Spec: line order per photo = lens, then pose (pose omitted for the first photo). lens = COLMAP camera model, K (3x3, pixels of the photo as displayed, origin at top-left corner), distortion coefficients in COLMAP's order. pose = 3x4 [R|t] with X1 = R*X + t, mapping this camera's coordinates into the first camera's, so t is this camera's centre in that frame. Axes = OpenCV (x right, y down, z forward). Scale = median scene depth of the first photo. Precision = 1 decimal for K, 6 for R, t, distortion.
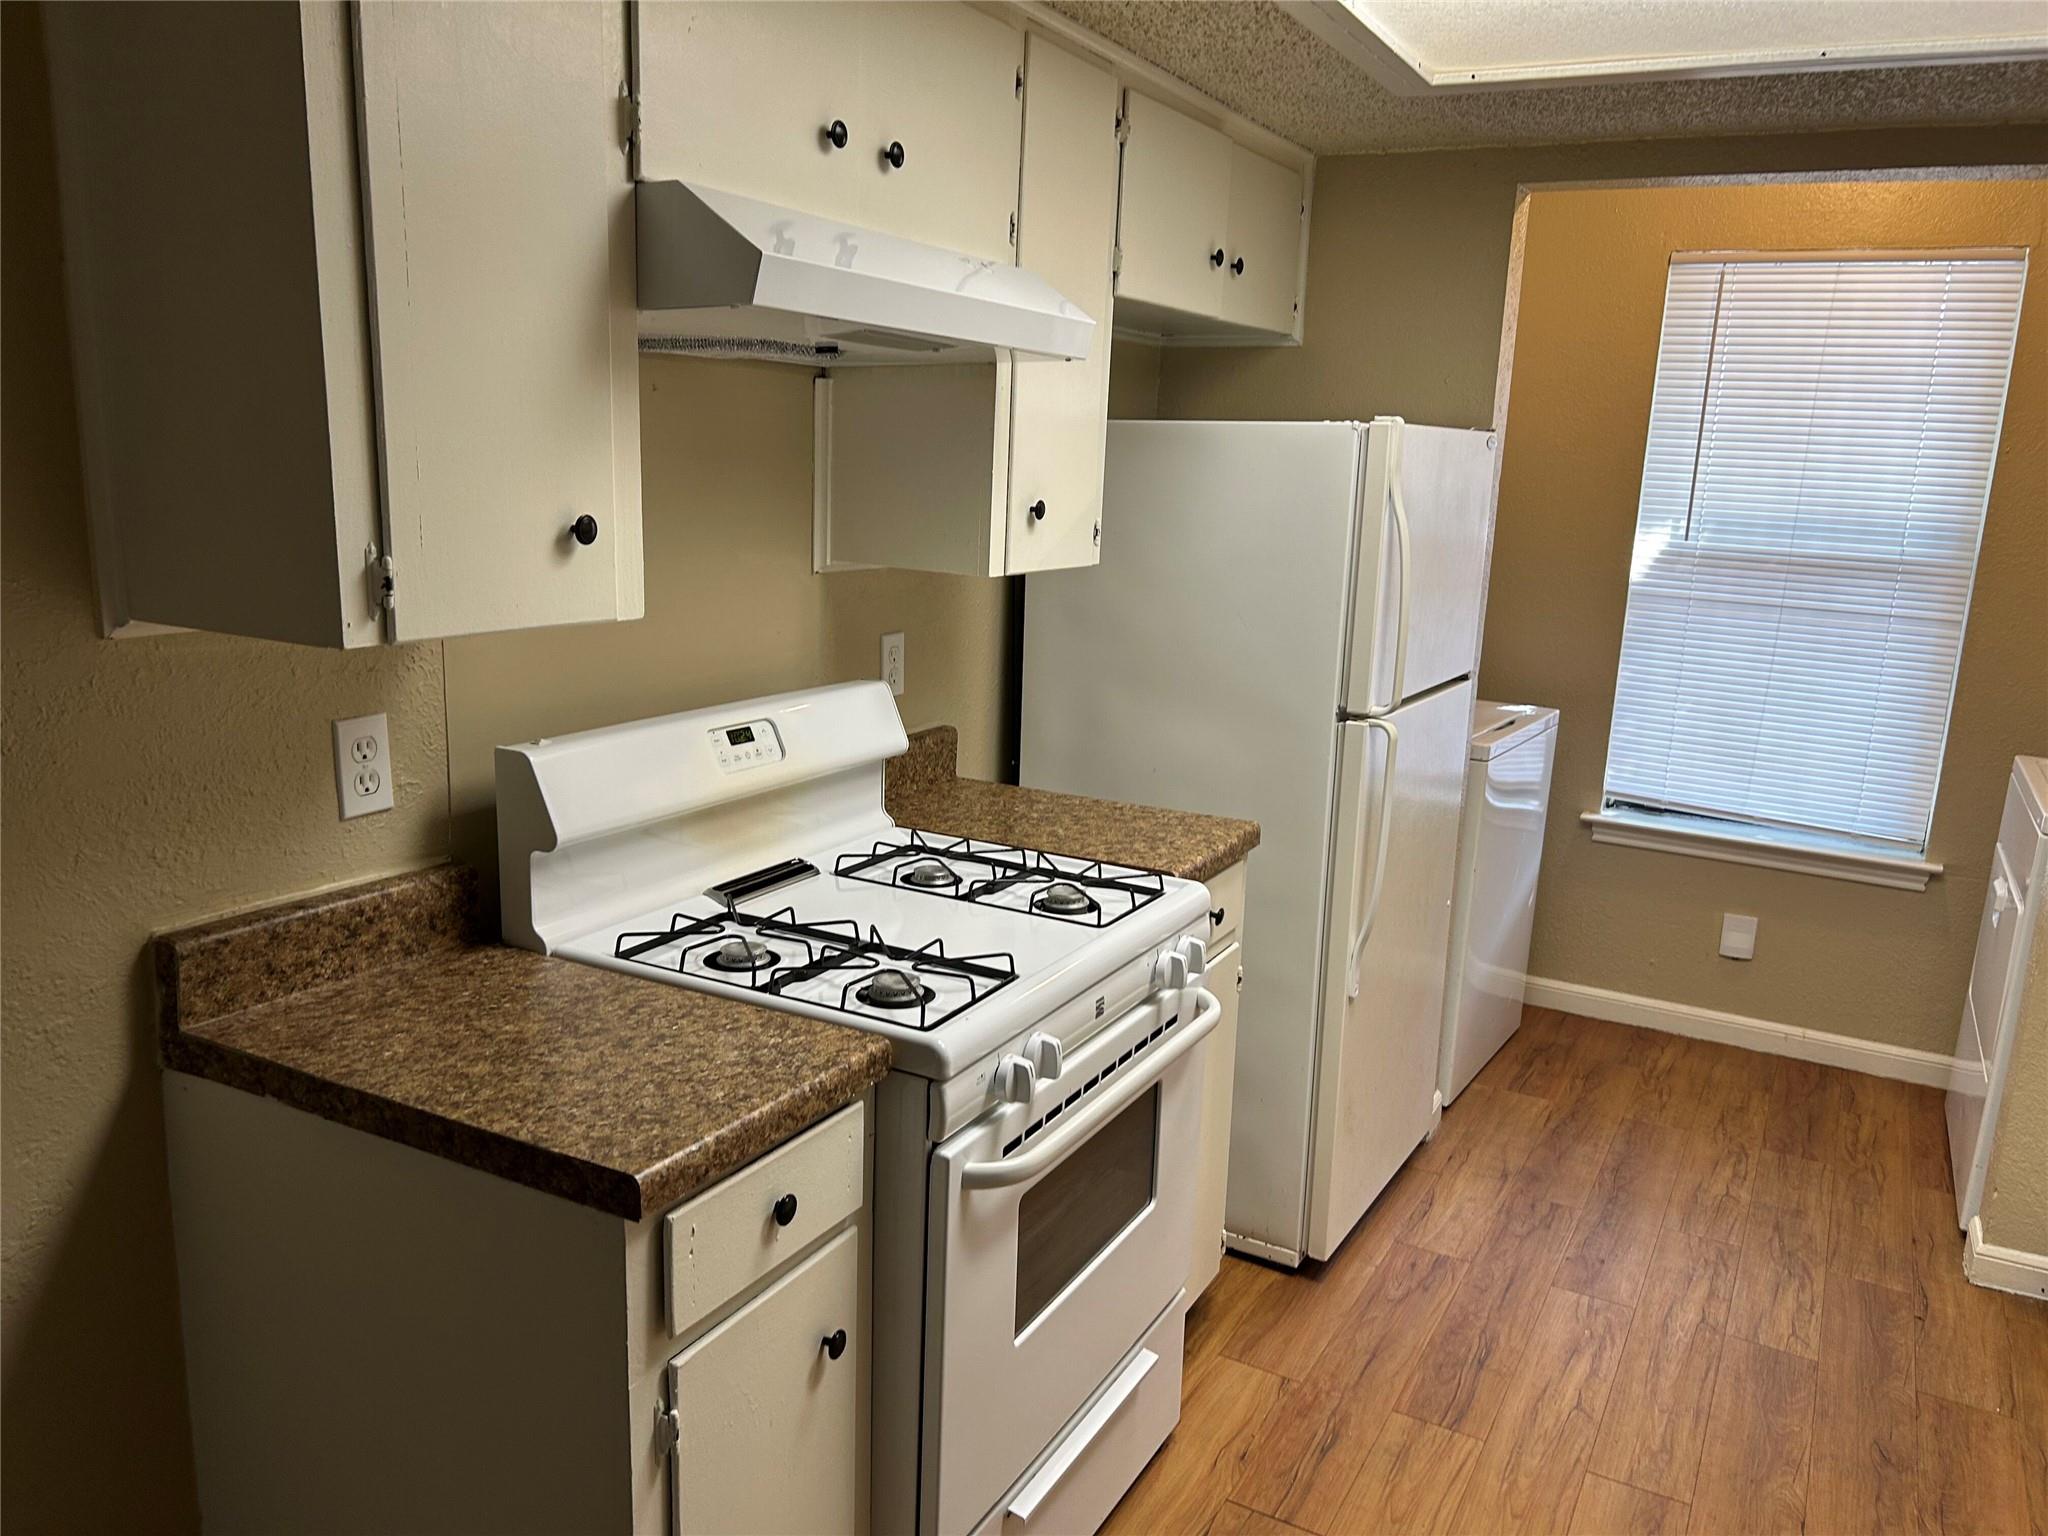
lens RADIAL K [[1526.4, 0, 1029.9], [0, 1526.4, 787.2], [0, 0, 1]] dist [0.036835, -0.033226]
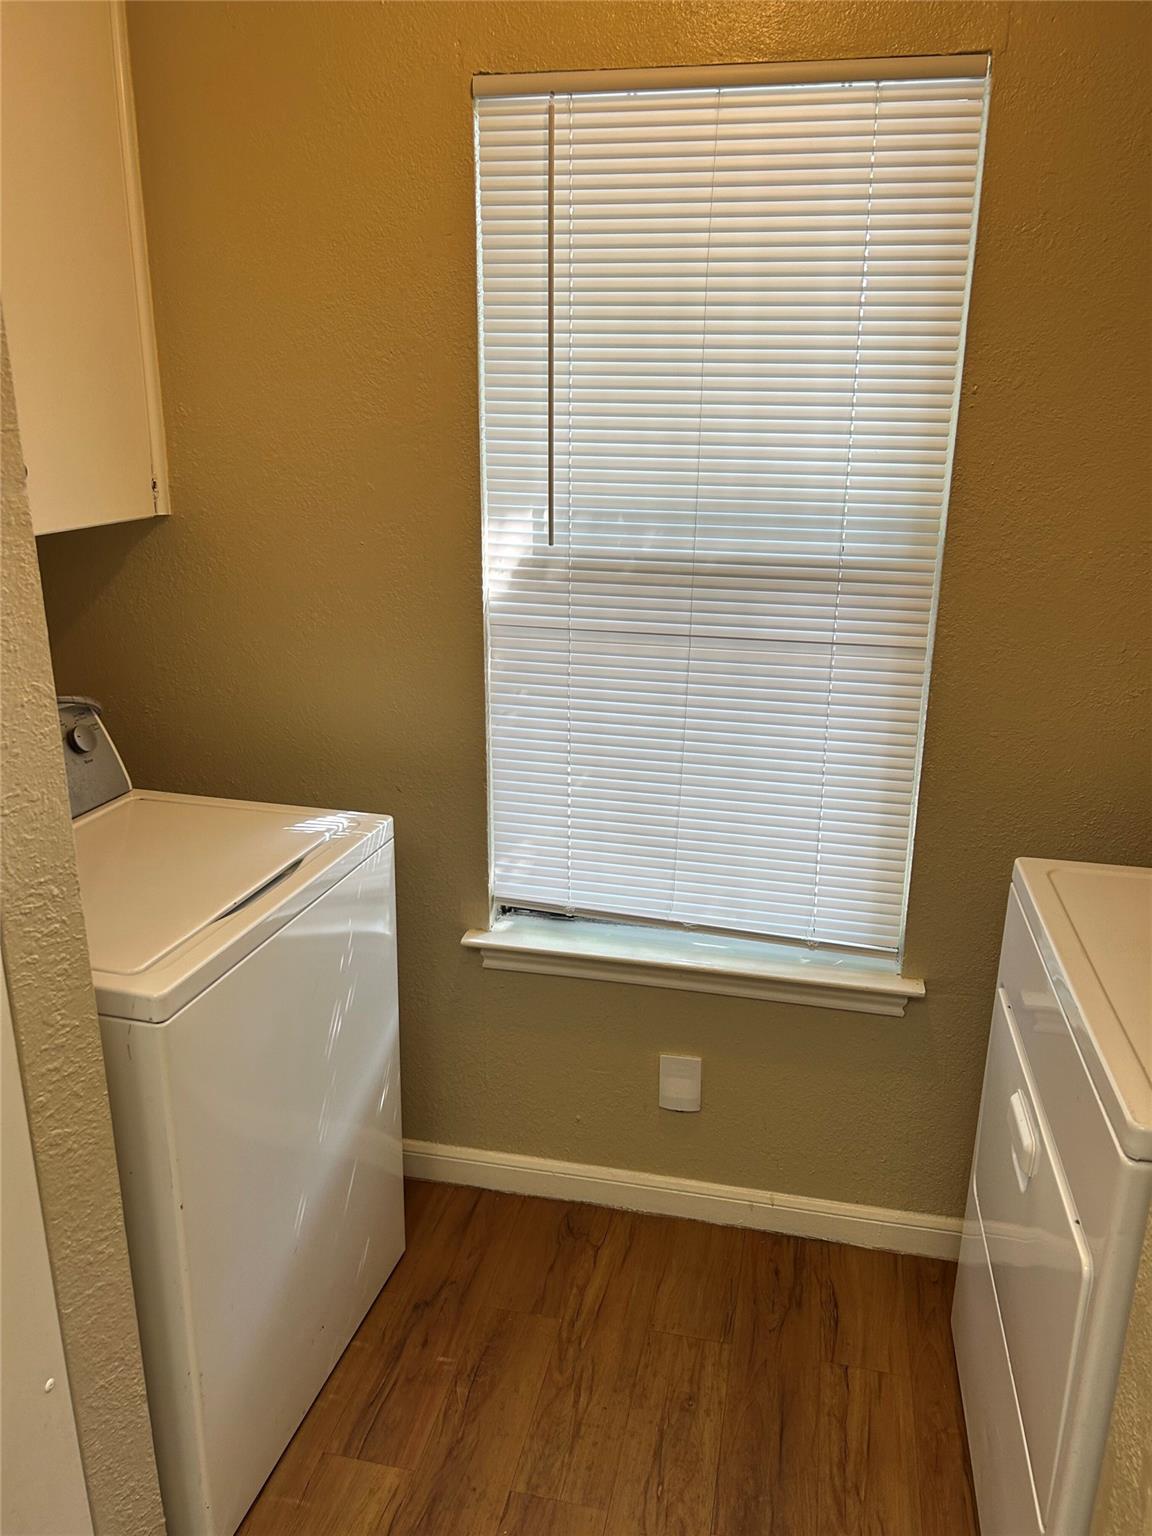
lens RADIAL K [[1144.8, 0, 571.2], [0, 1144.8, 760.2], [0, 0, 1]] dist [0.036835, -0.033226]
pose [[0.958775, -0.110288, 0.261890, 0.296690], [0.091523, 0.992351, 0.082837, -0.108360], [-0.269023, -0.055453, 0.961536, 0.517696]]
